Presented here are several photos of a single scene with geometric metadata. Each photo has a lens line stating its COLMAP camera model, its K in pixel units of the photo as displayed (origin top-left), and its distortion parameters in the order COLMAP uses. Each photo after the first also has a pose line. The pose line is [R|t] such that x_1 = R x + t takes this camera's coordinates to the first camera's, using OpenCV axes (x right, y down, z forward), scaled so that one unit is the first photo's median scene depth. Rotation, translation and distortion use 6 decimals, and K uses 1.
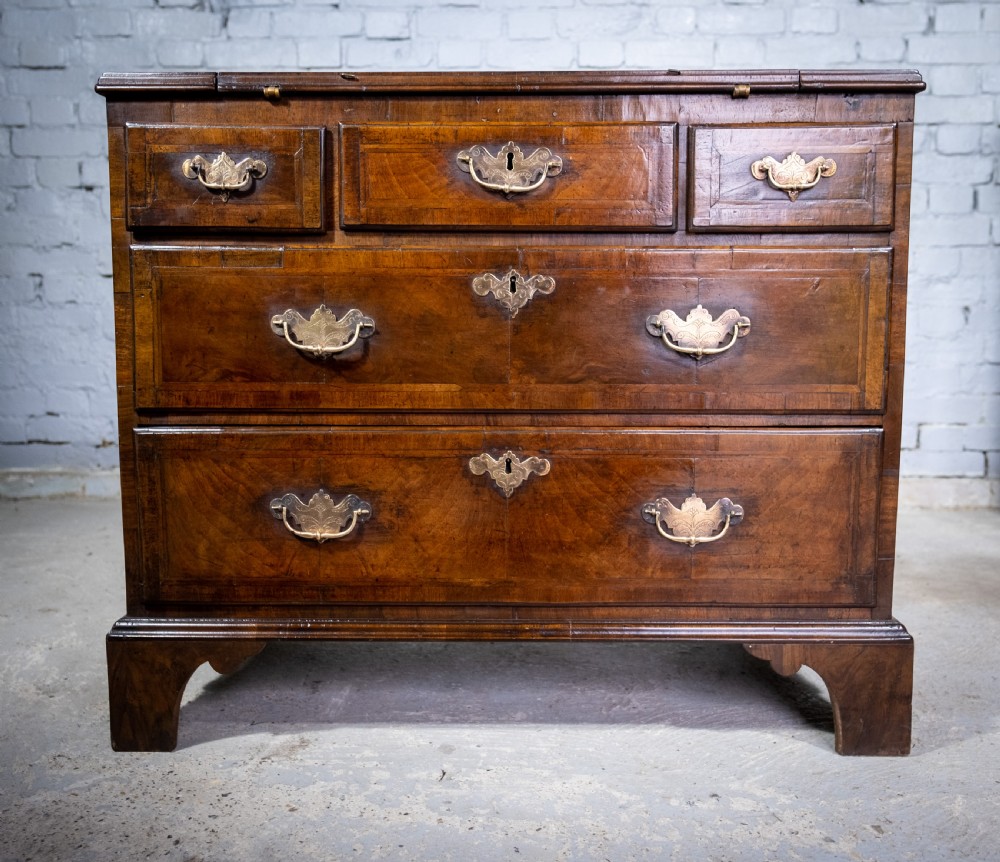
lens RADIAL K [[894.7, 0, 522.9], [0, 894.7, 443.1], [0, 0, 1]] dist [-0.007205, 0.013291]
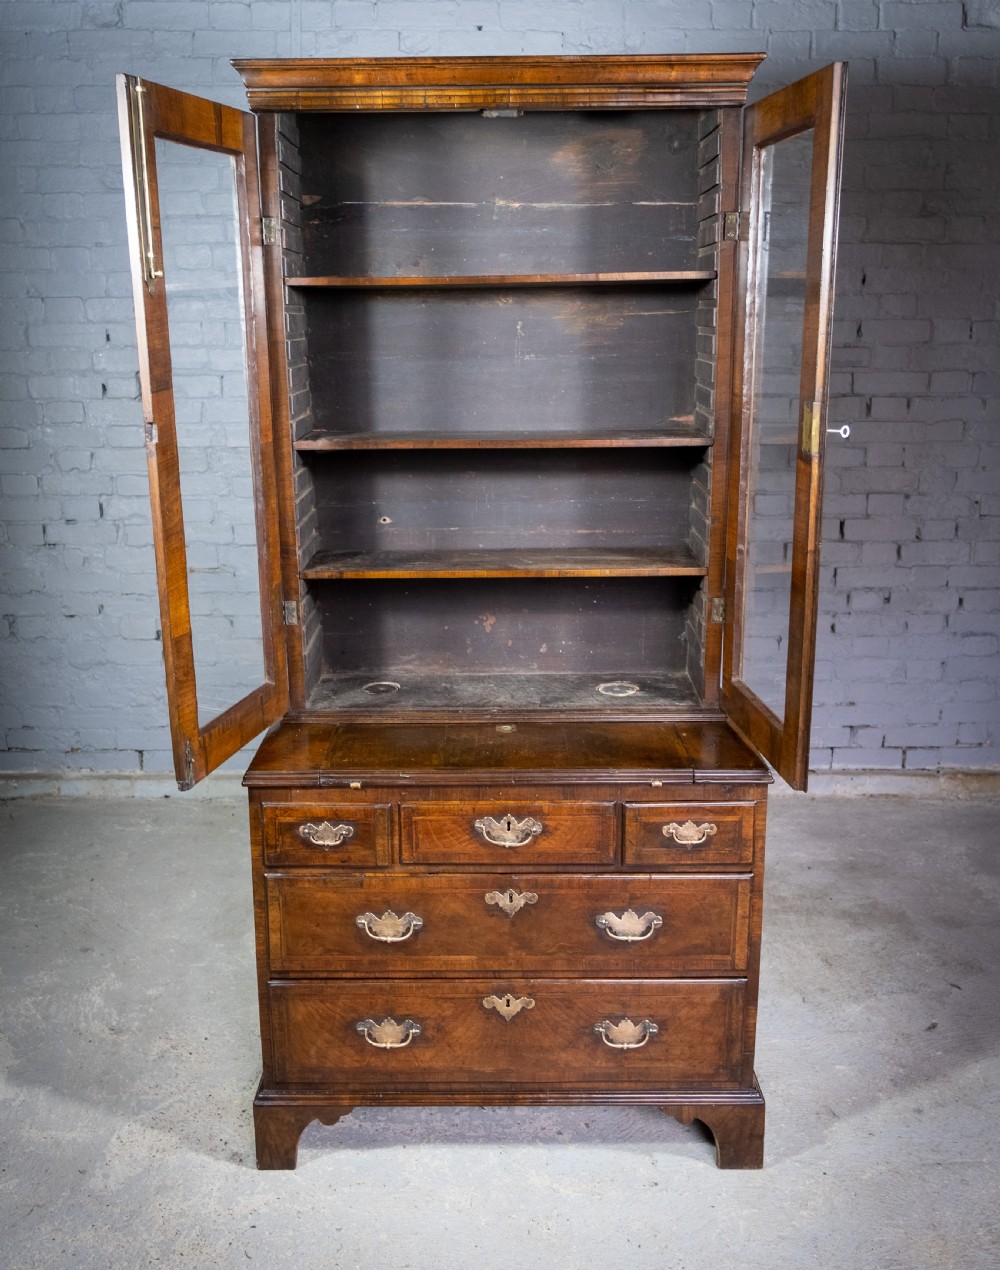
lens RADIAL K [[1216.2, 0, 499.5], [0, 1216.2, 644.1], [0, 0, 1]] dist [-0.005767, 0.000000]
pose [[0.999975, -0.006794, 0.001722, -0.031088], [0.006499, 0.990789, 0.135255, -0.901303], [-0.002625, -0.135241, 0.990809, -1.044814]]
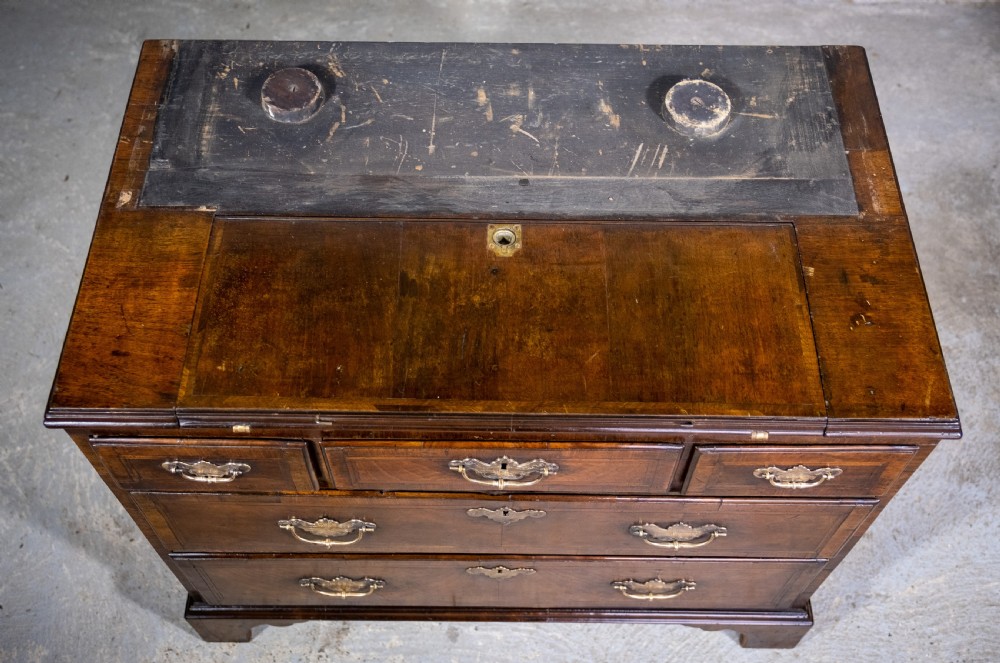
lens RADIAL K [[1014.5, 0, 499.6], [0, 1014.5, 301.9], [0, 0, 1]] dist [0.010963, 0.000000]
pose [[0.999964, 0.008483, 0.000967, -0.020799], [-0.006132, 0.634758, 0.772687, -1.243888], [0.005941, -0.772664, 0.634787, 0.436257]]
